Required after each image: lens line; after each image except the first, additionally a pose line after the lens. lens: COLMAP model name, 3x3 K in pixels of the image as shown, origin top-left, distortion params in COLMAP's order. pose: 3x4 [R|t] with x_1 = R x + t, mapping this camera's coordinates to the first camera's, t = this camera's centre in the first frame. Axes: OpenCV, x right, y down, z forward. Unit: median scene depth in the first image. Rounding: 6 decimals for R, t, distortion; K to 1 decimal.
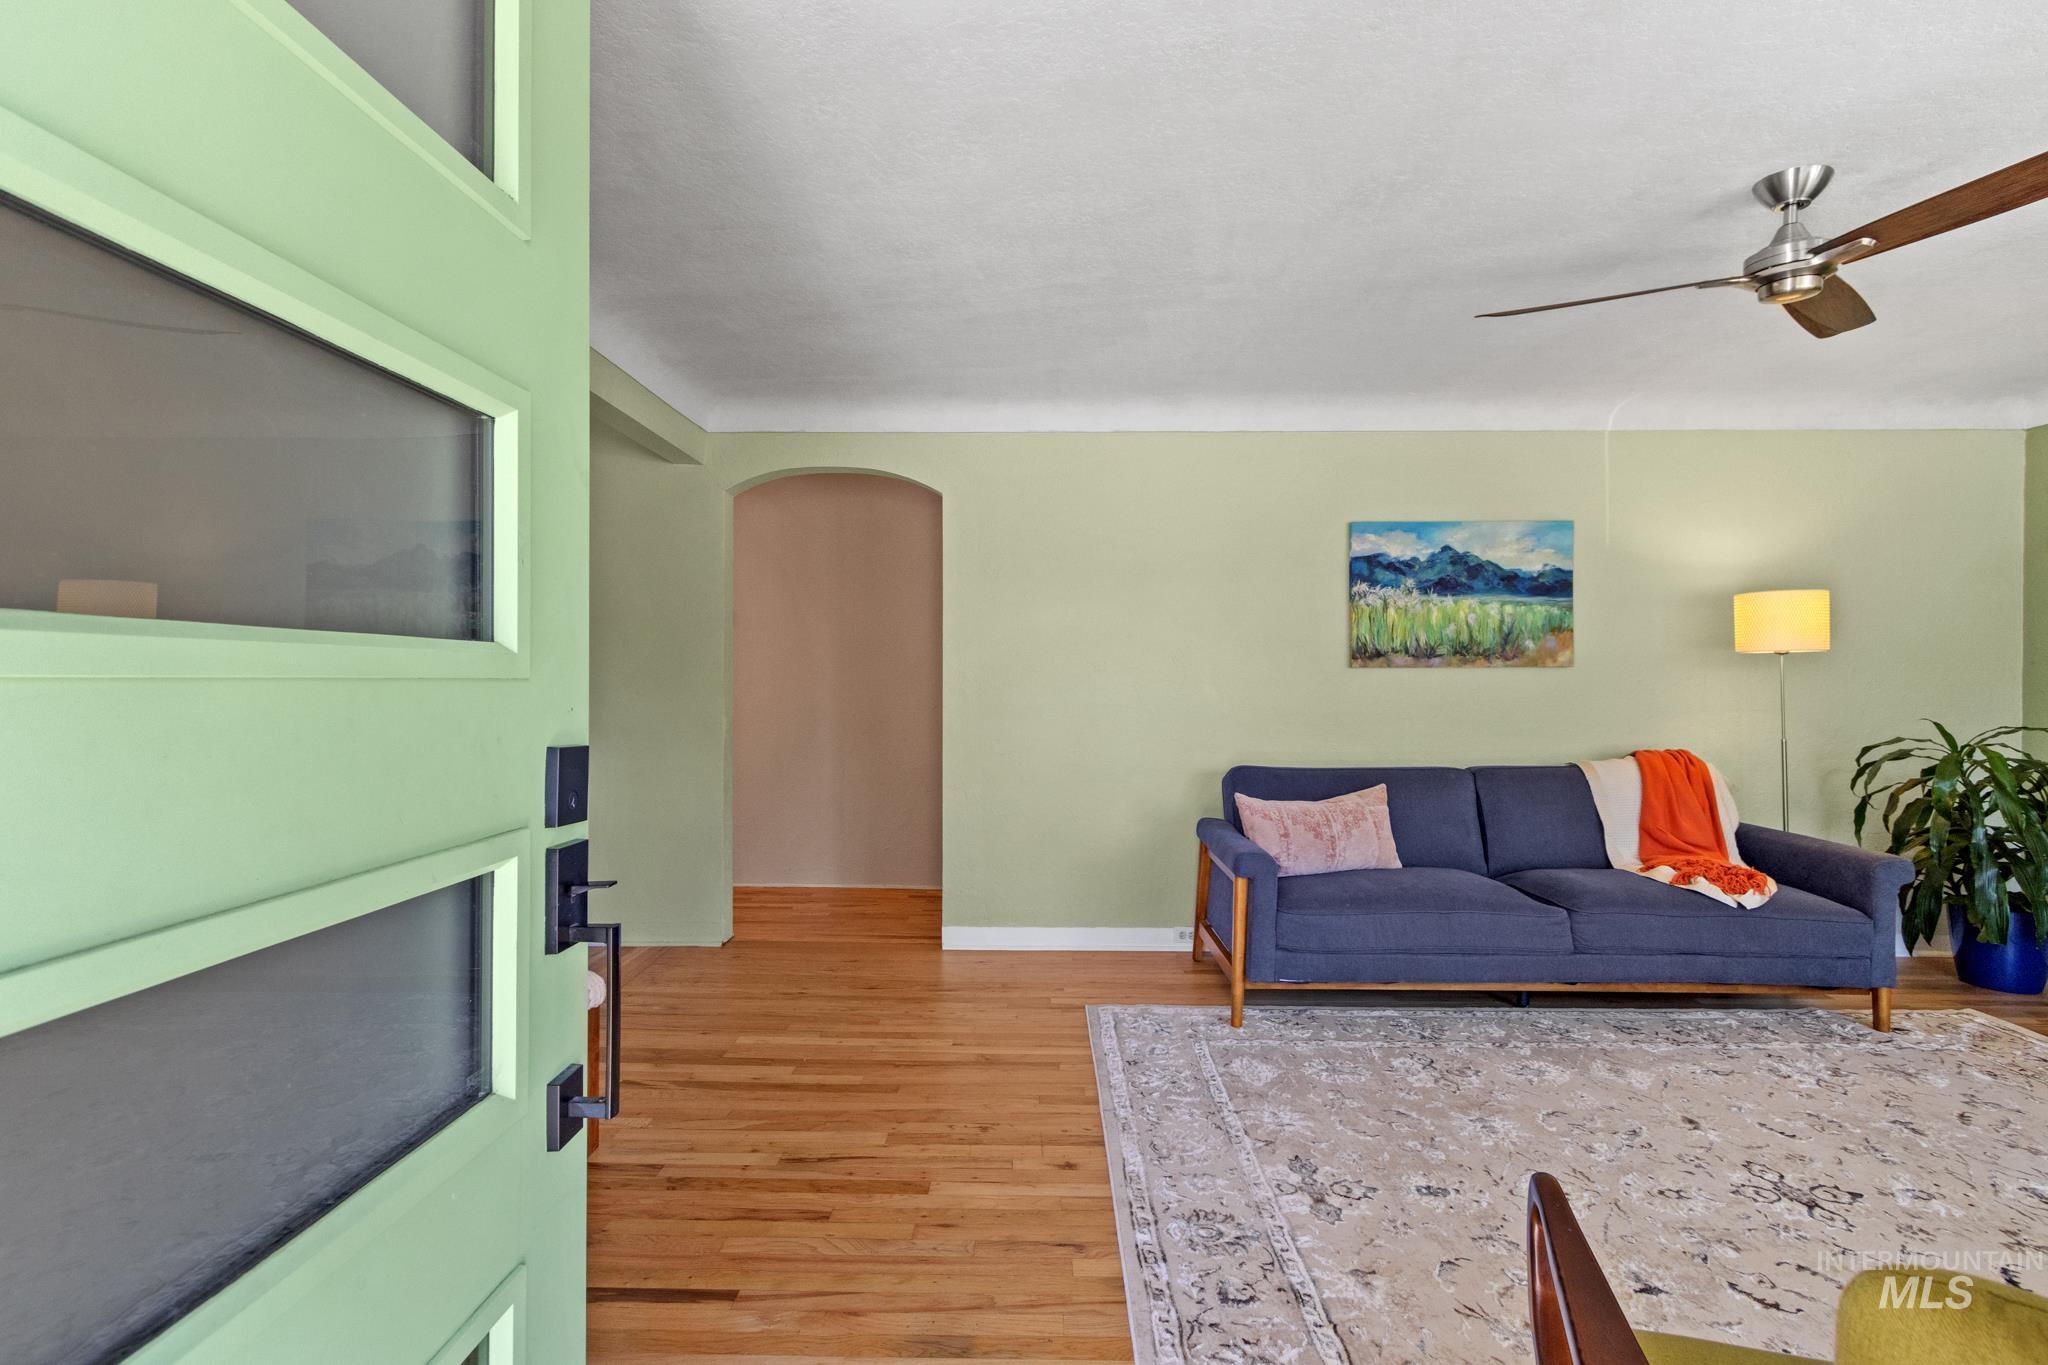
lens RADIAL K [[956.5, 0, 1023.2], [0, 956.5, 680.1], [0, 0, 1]] dist [0.008510, 0.000001]
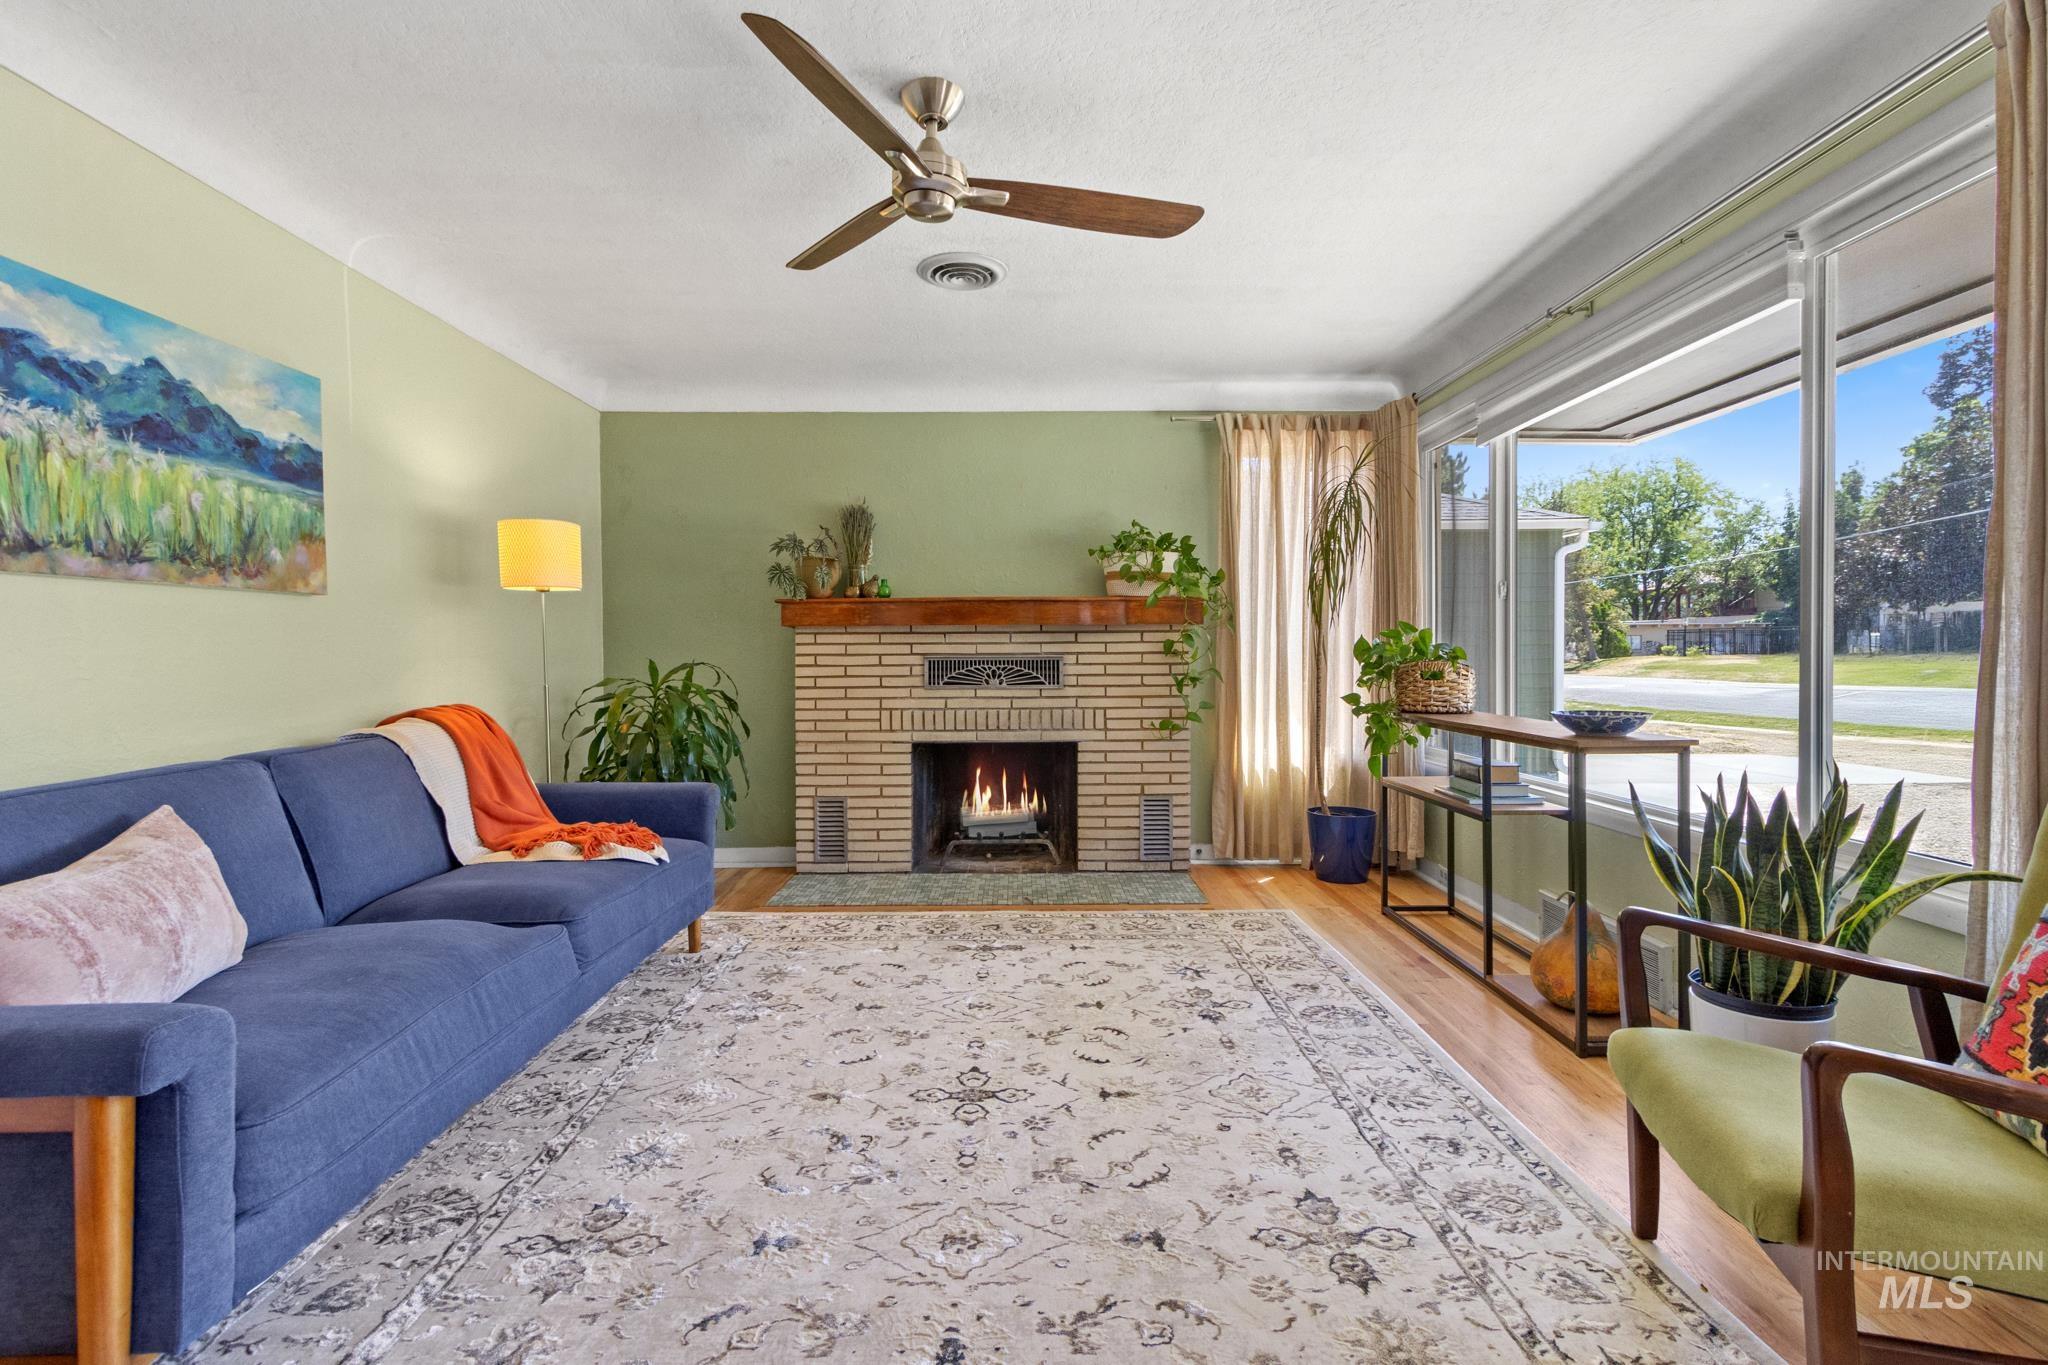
lens RADIAL K [[949.8, 0, 1024.7], [0, 949.8, 663.5], [0, 0, 1]] dist [0.007561, -0.000027]
pose [[-0.019016, -0.015534, 0.999699, -0.112769], [0.014027, 0.999777, 0.015802, 0.031147], [-0.999721, 0.014324, -0.018793, 0.518461]]
